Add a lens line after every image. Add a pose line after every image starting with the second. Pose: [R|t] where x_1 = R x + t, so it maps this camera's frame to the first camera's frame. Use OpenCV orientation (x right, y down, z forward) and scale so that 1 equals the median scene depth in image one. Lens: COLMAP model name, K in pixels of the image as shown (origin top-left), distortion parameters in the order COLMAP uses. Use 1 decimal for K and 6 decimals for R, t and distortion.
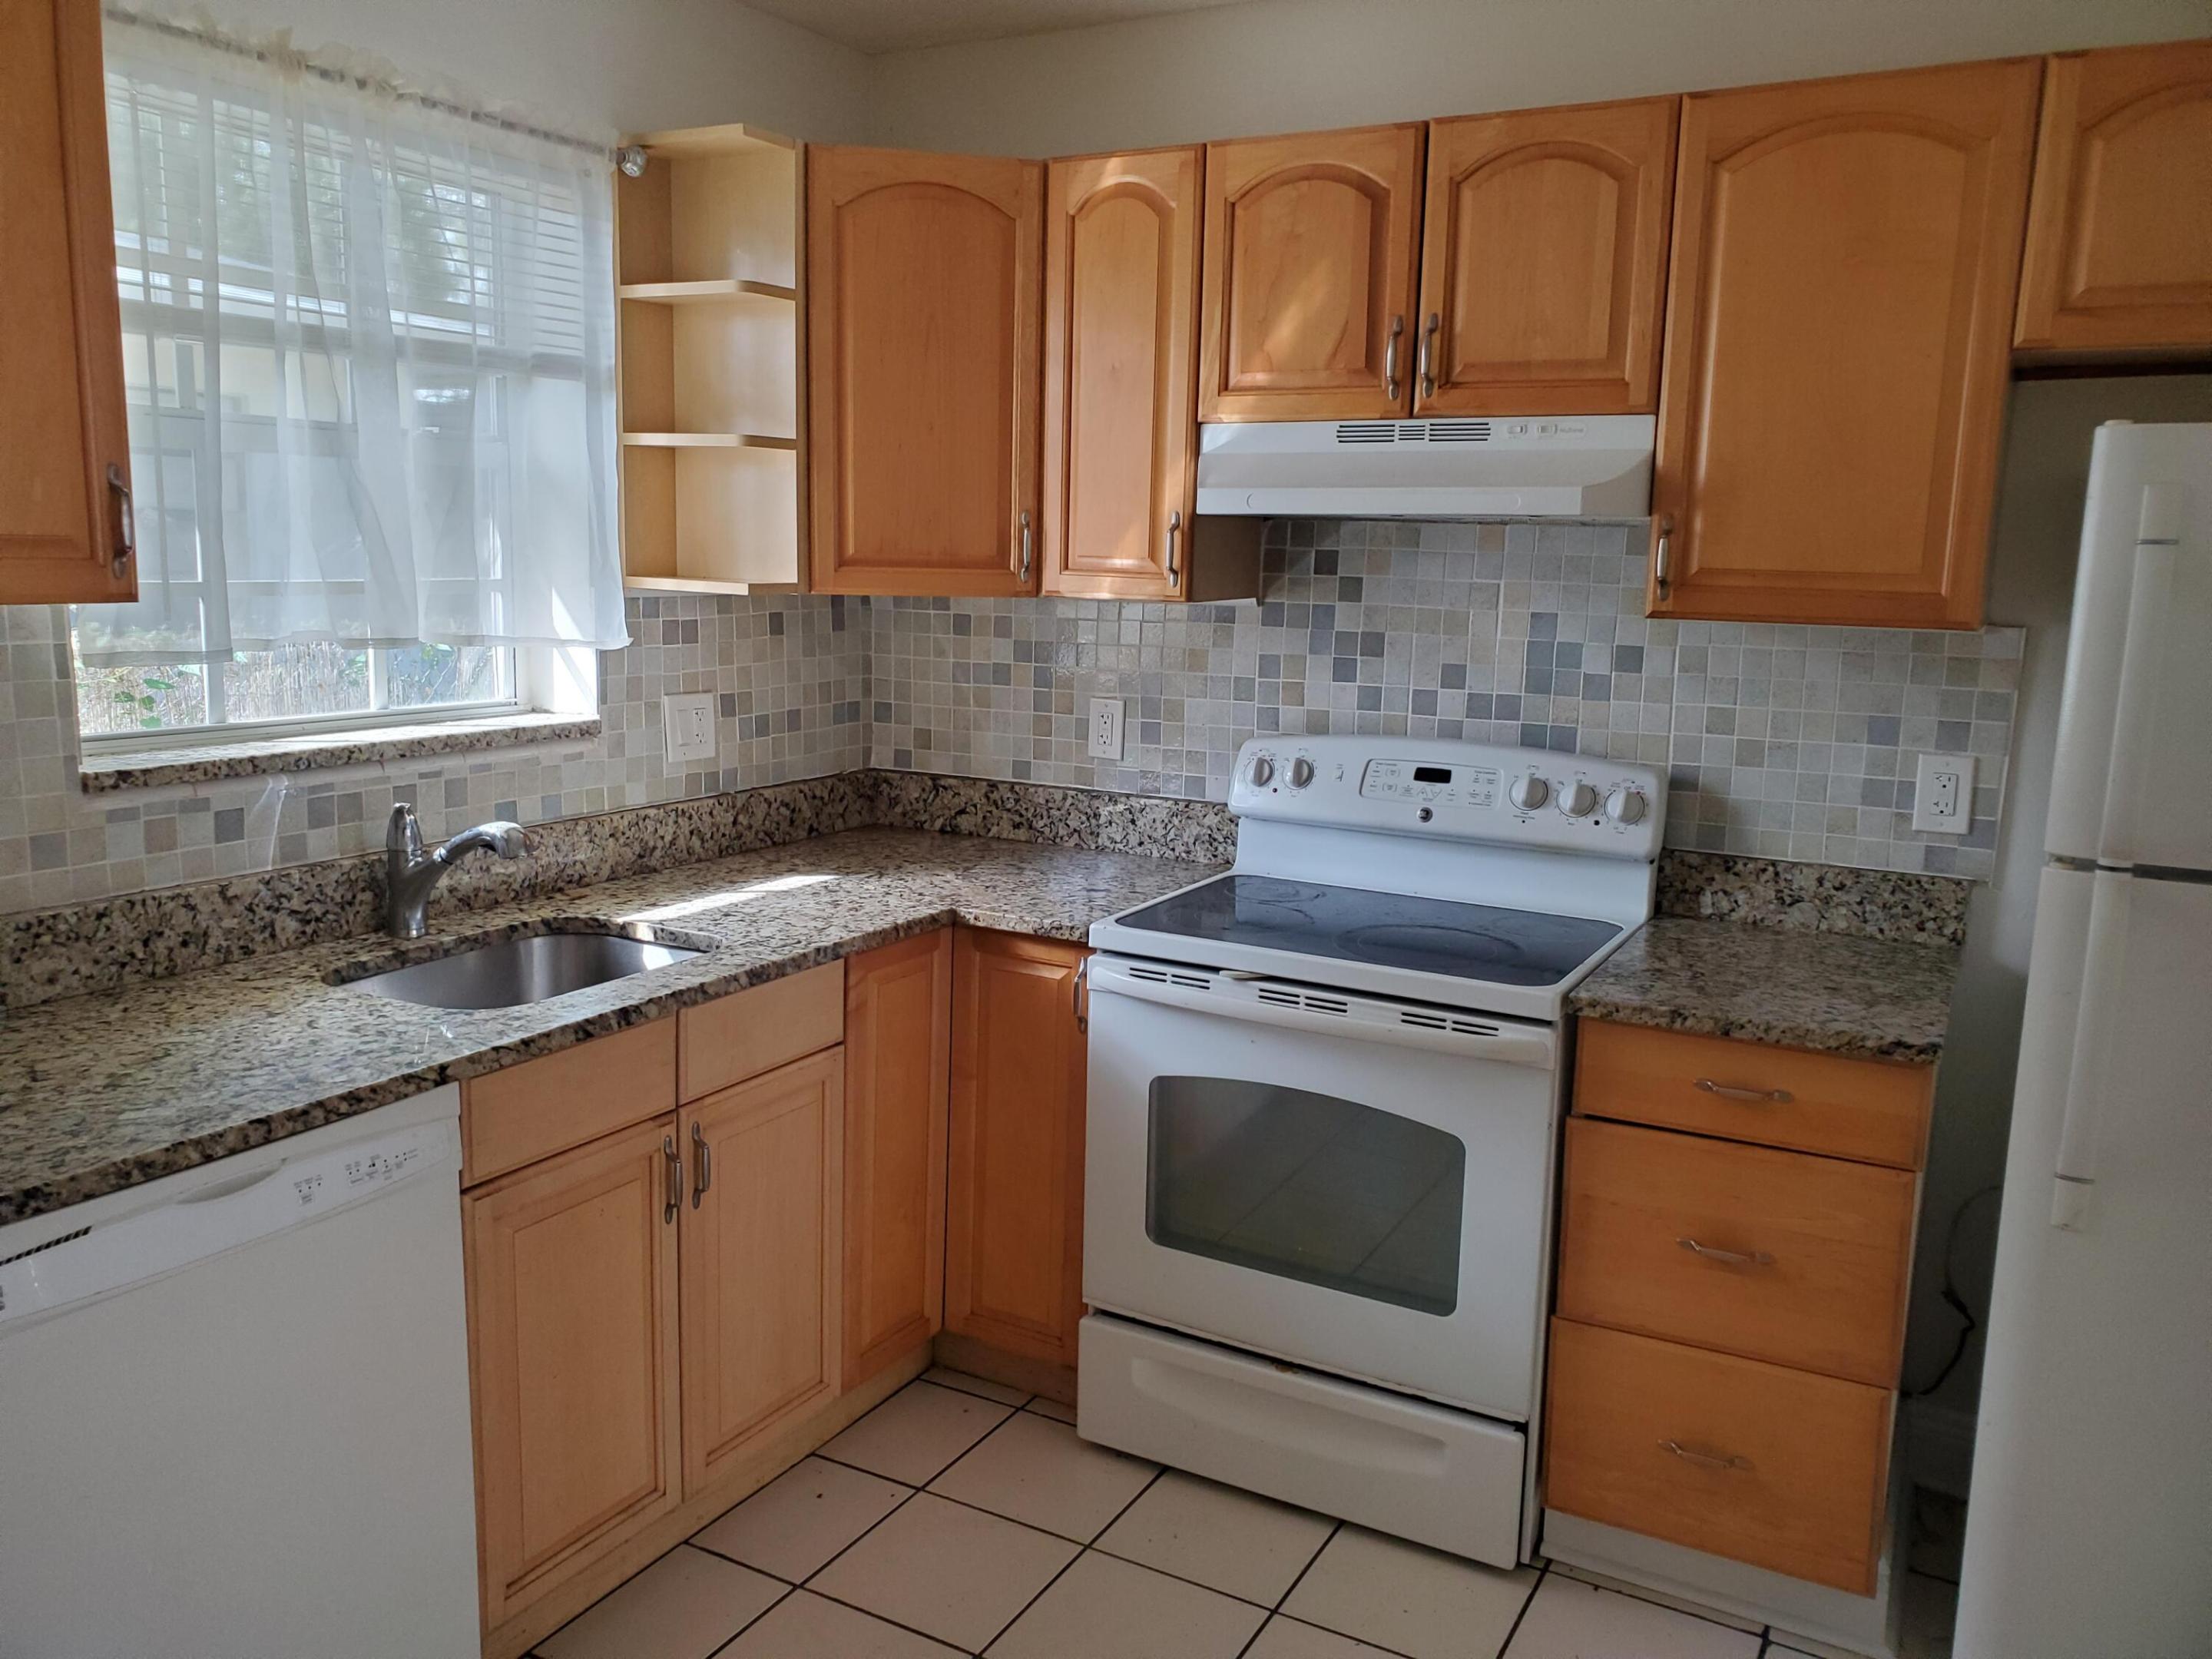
lens RADIAL K [[1696.0, 0, 1019.3], [0, 1696.0, 823.9], [0, 0, 1]] dist [0.075424, -0.131511]
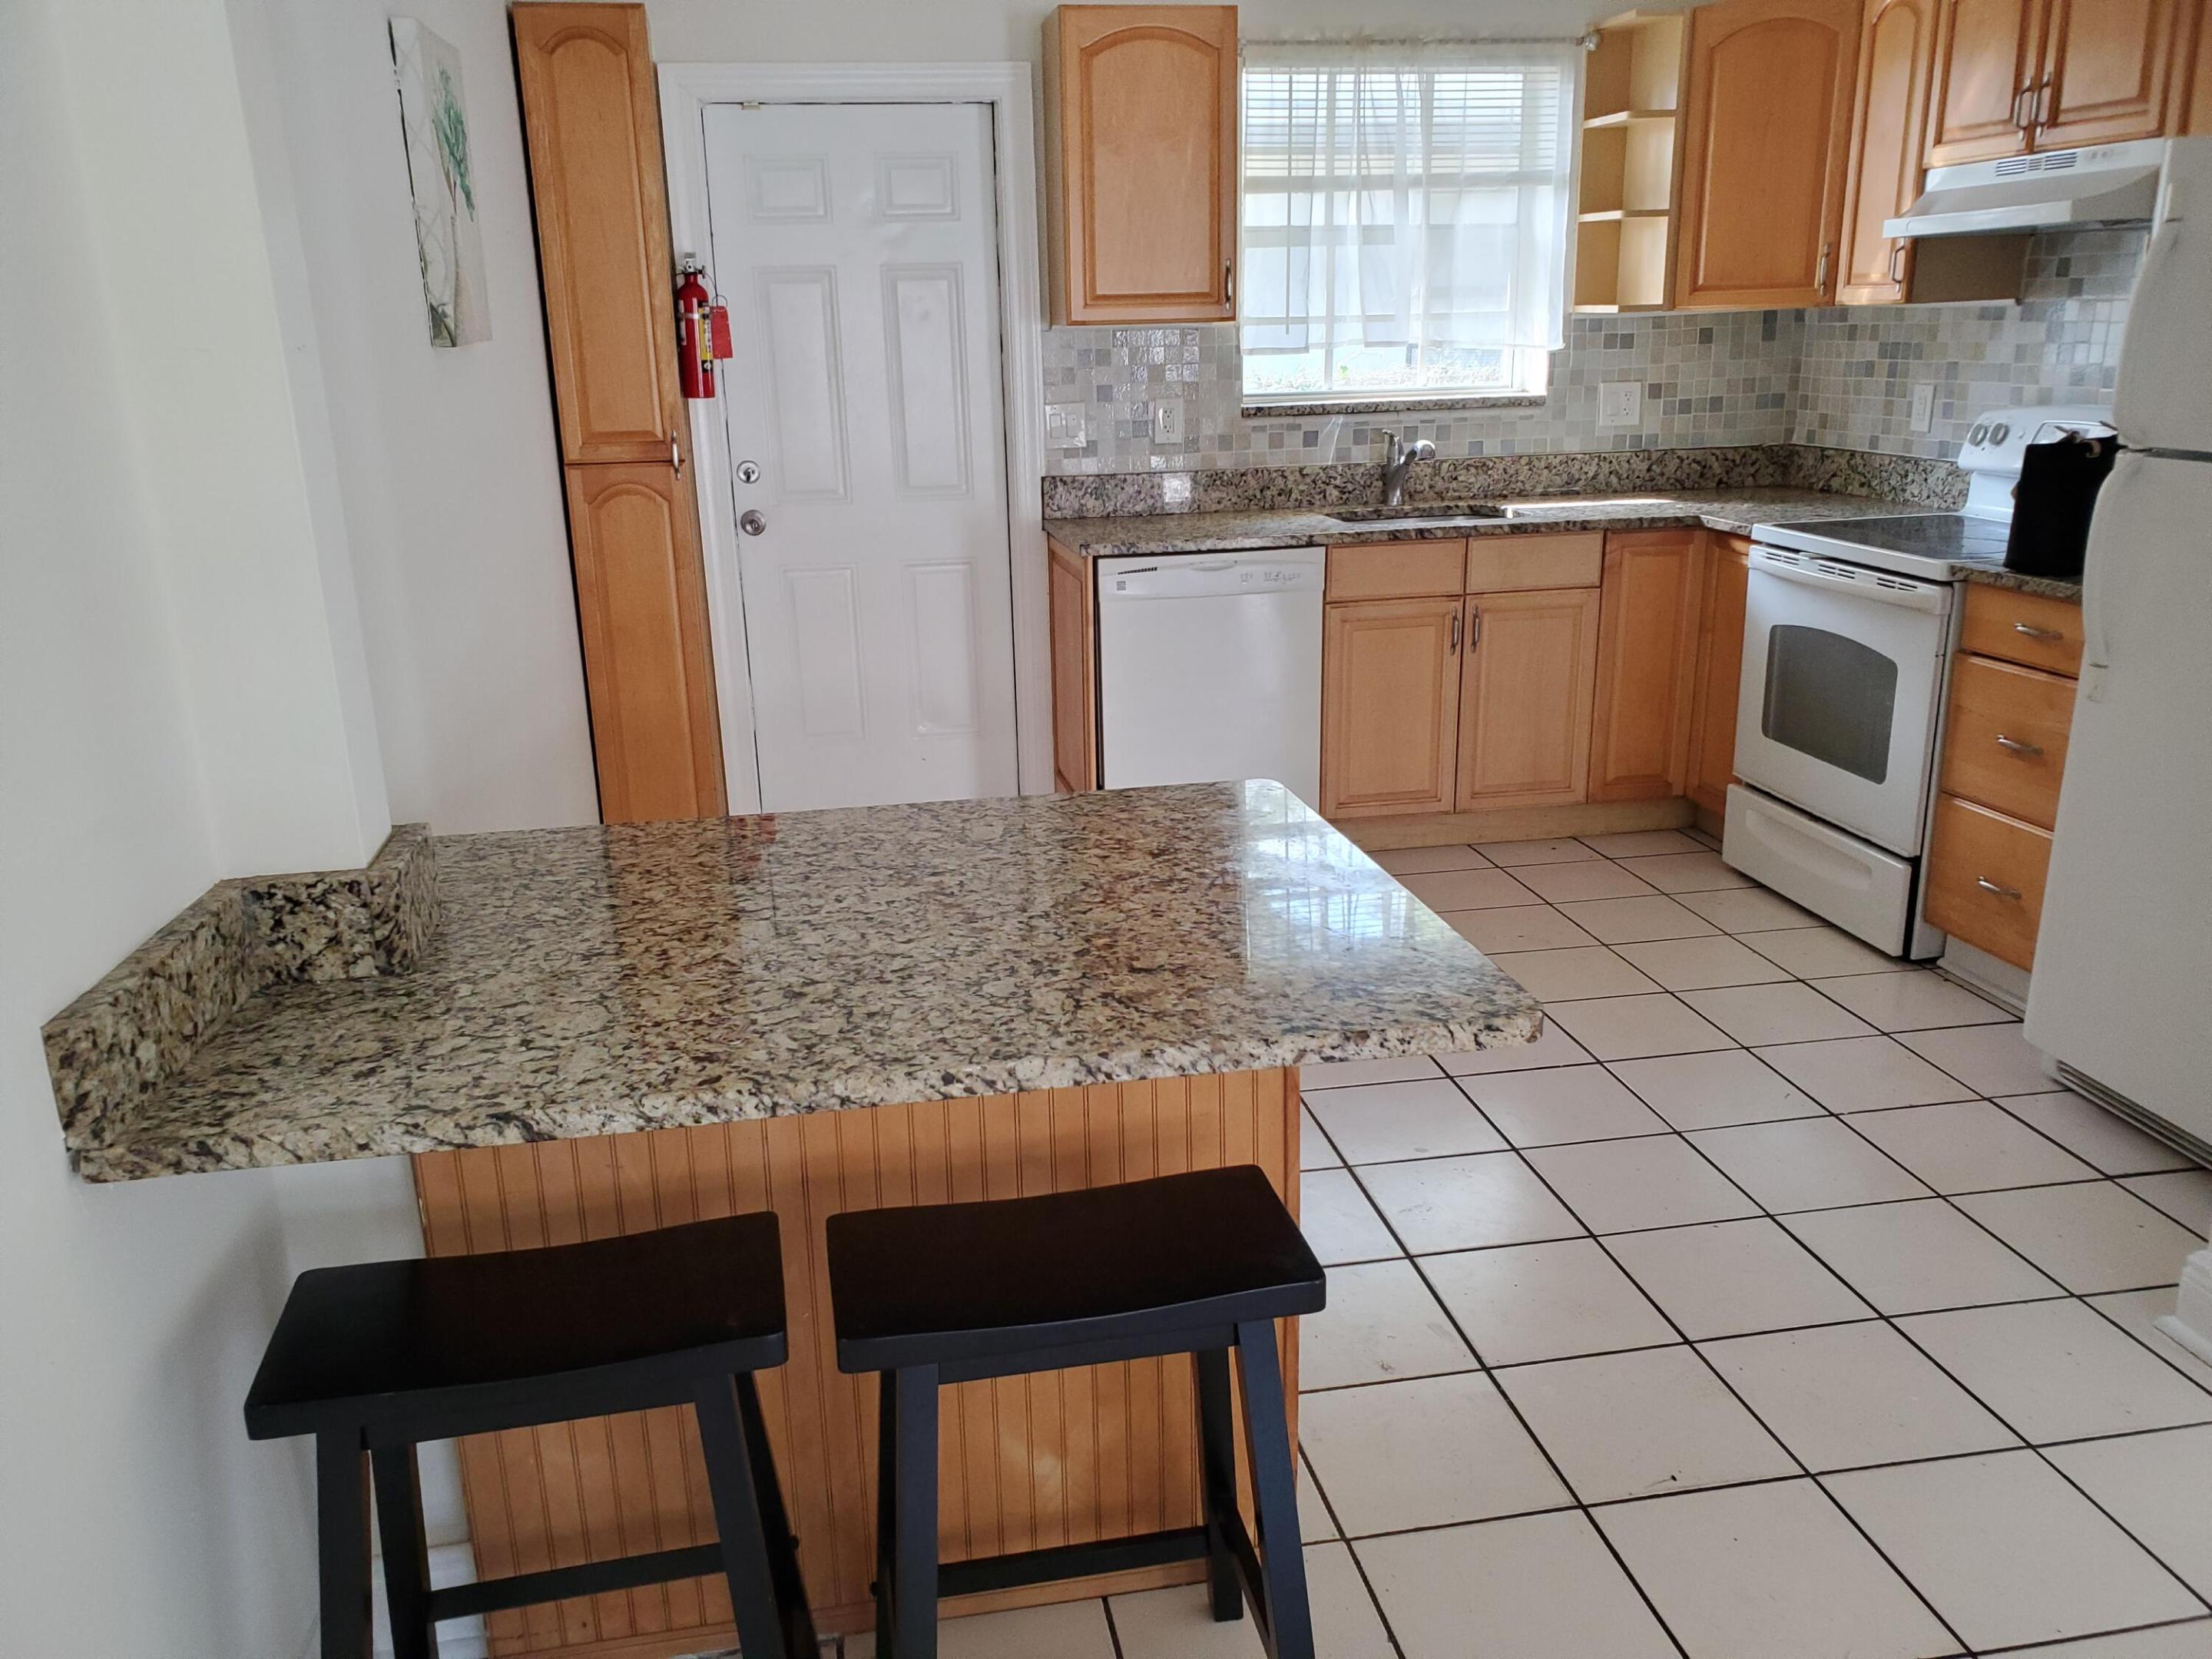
lens RADIAL K [[1660.5, 0, 1043.6], [0, 1660.5, 834.1], [0, 0, 1]] dist [-0.084295, 0.091861]
pose [[0.631615, 0.189780, -0.751696, 0.780969], [-0.080516, 0.980391, 0.179865, 0.117203], [0.771090, -0.053082, 0.634509, -0.433817]]
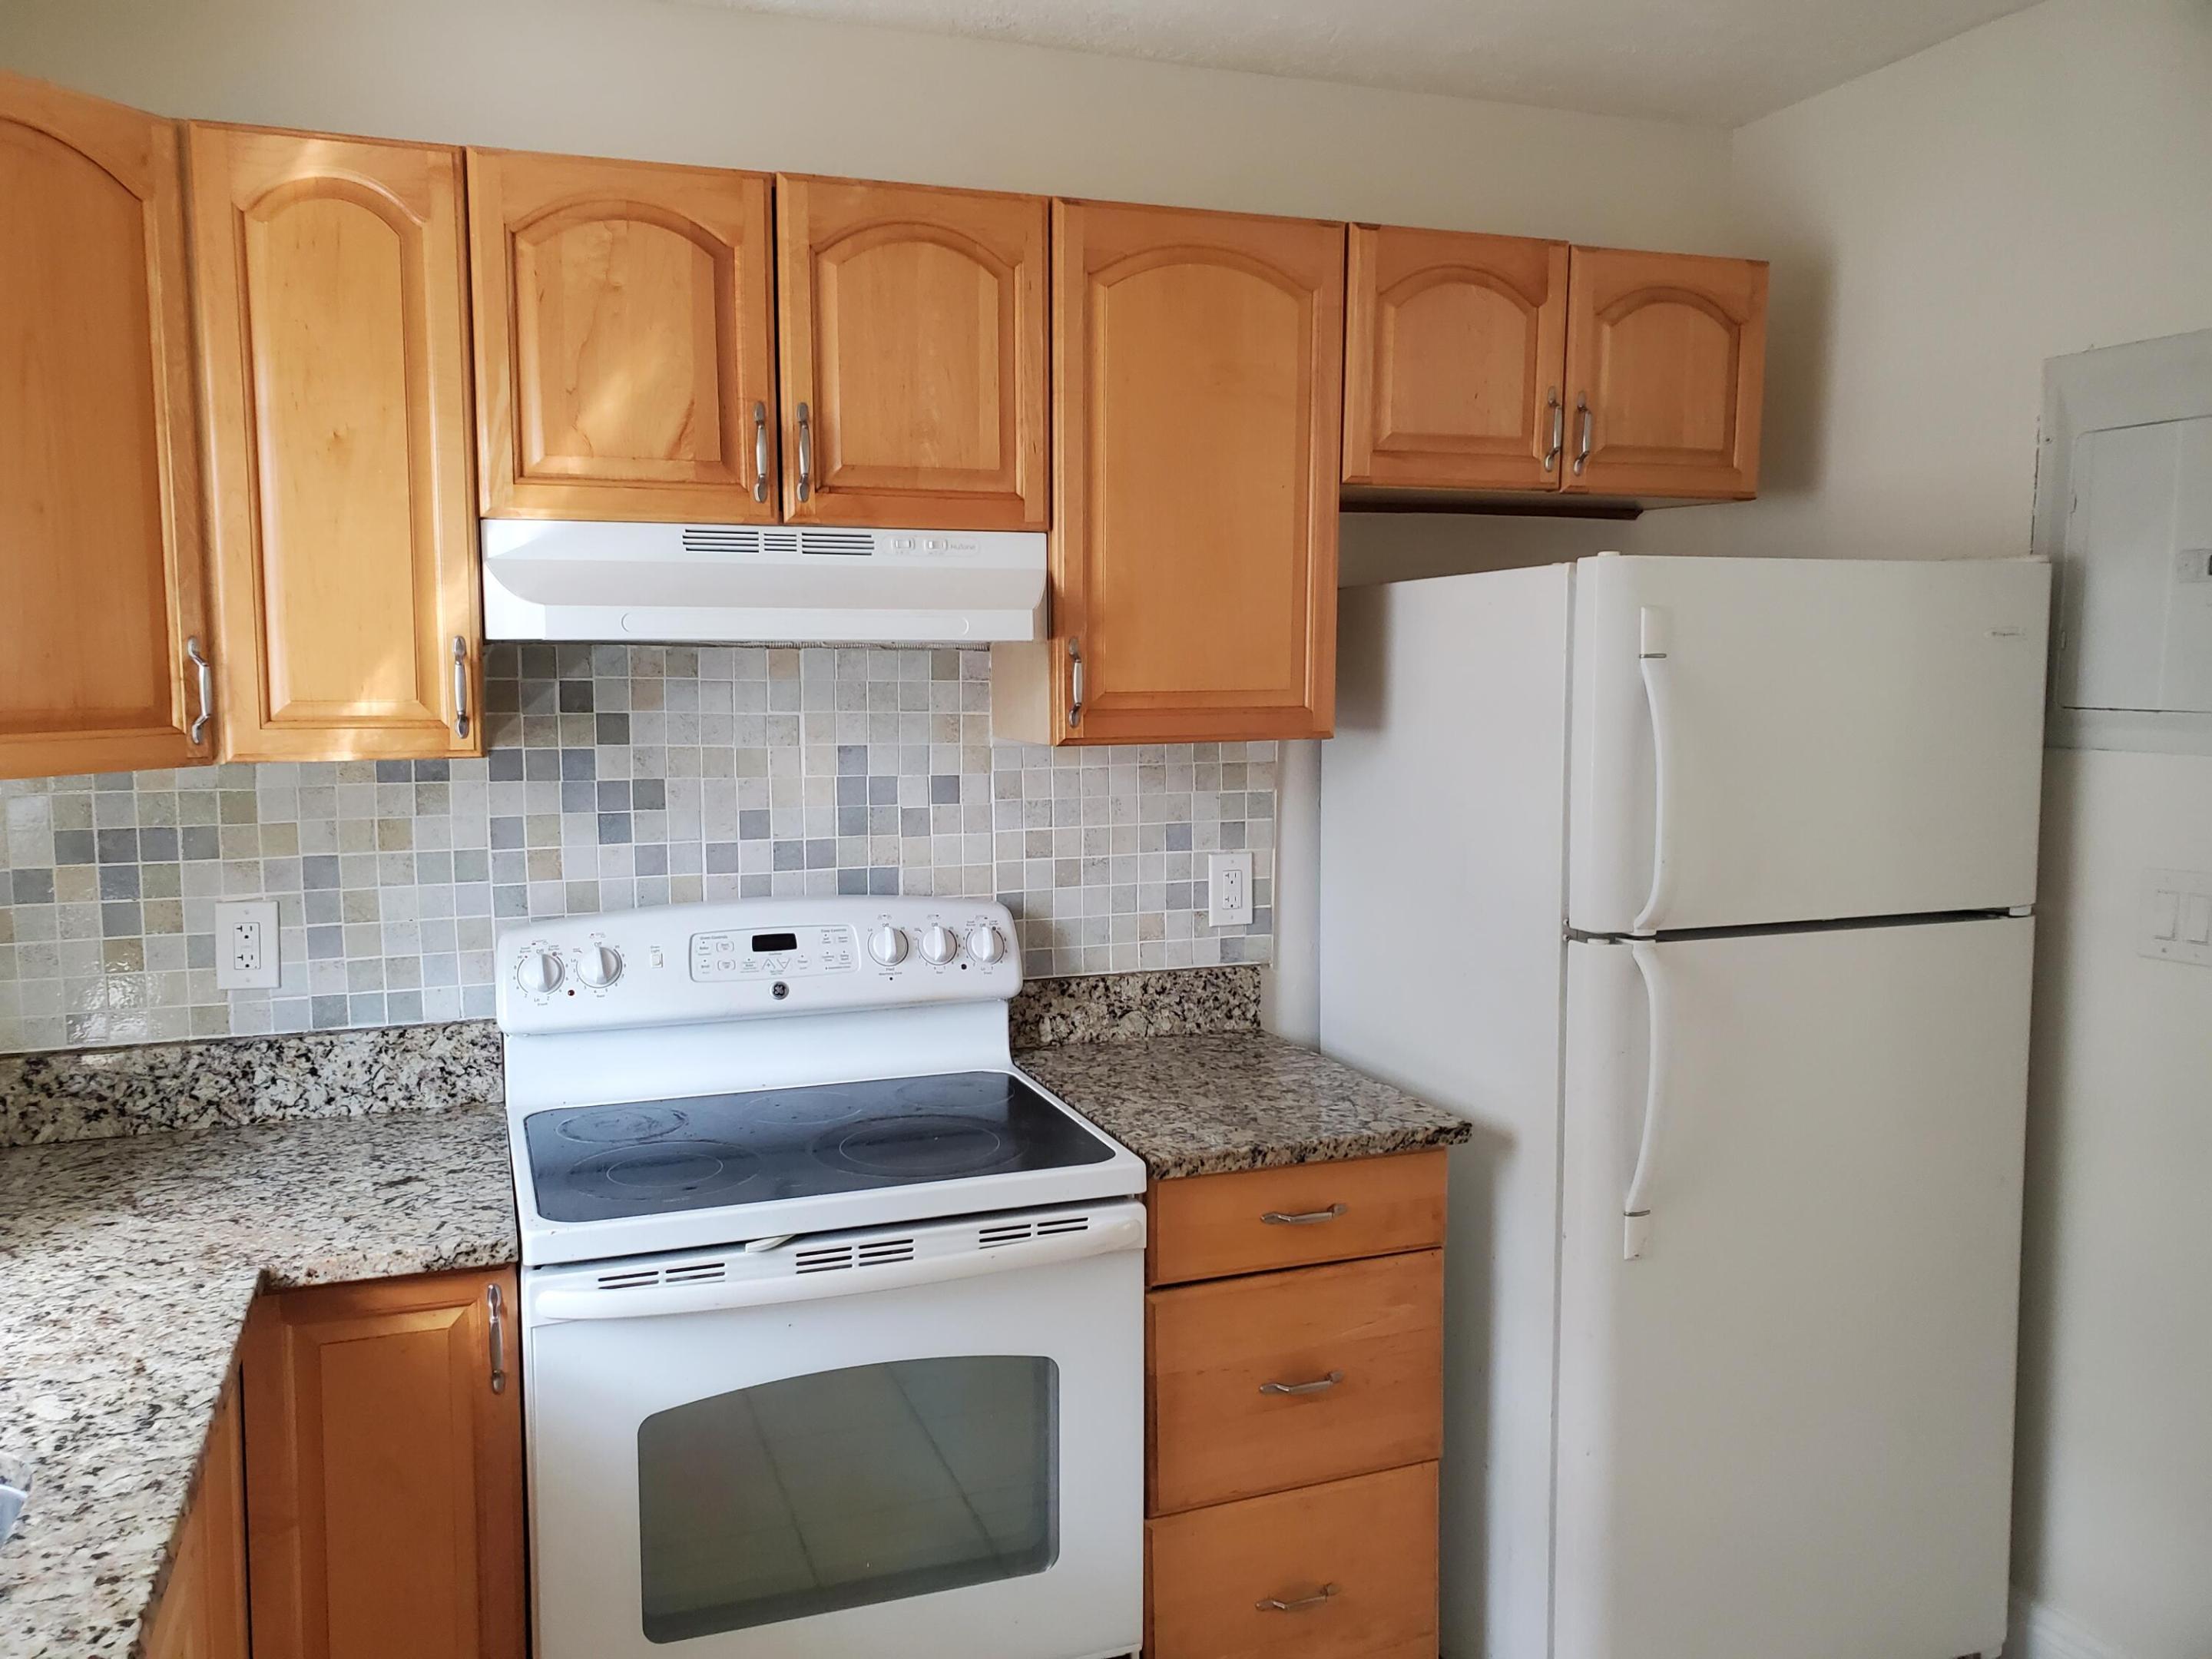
lens RADIAL K [[1696.0, 0, 1019.3], [0, 1696.0, 823.9], [0, 0, 1]] dist [0.075424, -0.131511]
pose [[0.640406, -0.098373, 0.761711, -0.334579], [0.145149, 0.989393, 0.005744, -0.078364], [-0.754196, 0.106883, 0.647892, 0.375779]]
